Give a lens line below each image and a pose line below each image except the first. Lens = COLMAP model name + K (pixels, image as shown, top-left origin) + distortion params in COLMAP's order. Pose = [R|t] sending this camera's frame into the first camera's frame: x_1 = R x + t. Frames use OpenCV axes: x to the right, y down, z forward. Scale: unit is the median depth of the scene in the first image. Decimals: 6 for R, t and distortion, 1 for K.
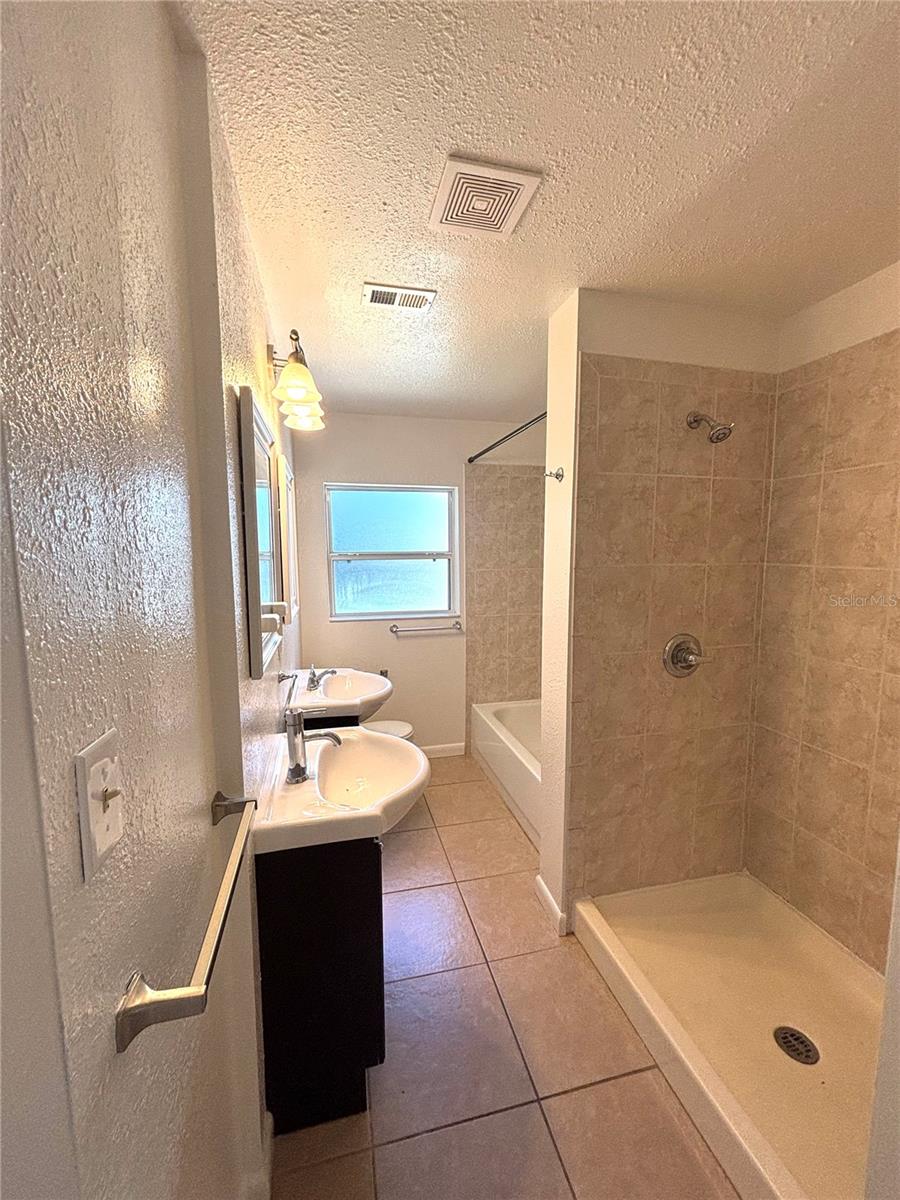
lens RADIAL K [[484.2, 0, 448.8], [0, 484.2, 602.3], [0, 0, 1]] dist [0.002312, 0.000261]
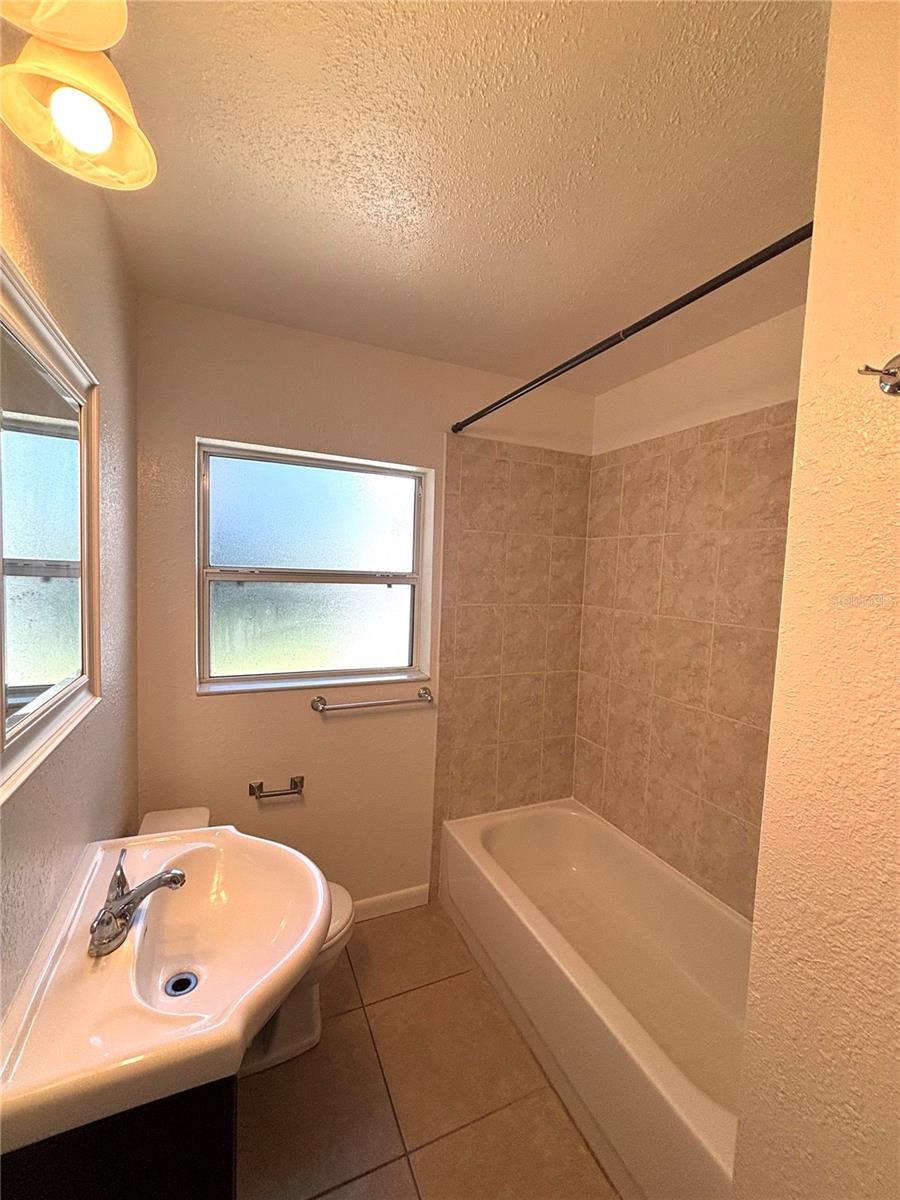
lens RADIAL K [[484.2, 0, 453.8], [0, 484.2, 597.0], [0, 0, 1]] dist [0.002312, 0.000261]
pose [[0.978692, 0.032160, 0.202800, -0.074125], [-0.022227, 0.998448, -0.051071, -0.043946], [-0.204128, 0.045475, 0.977887, 0.386056]]
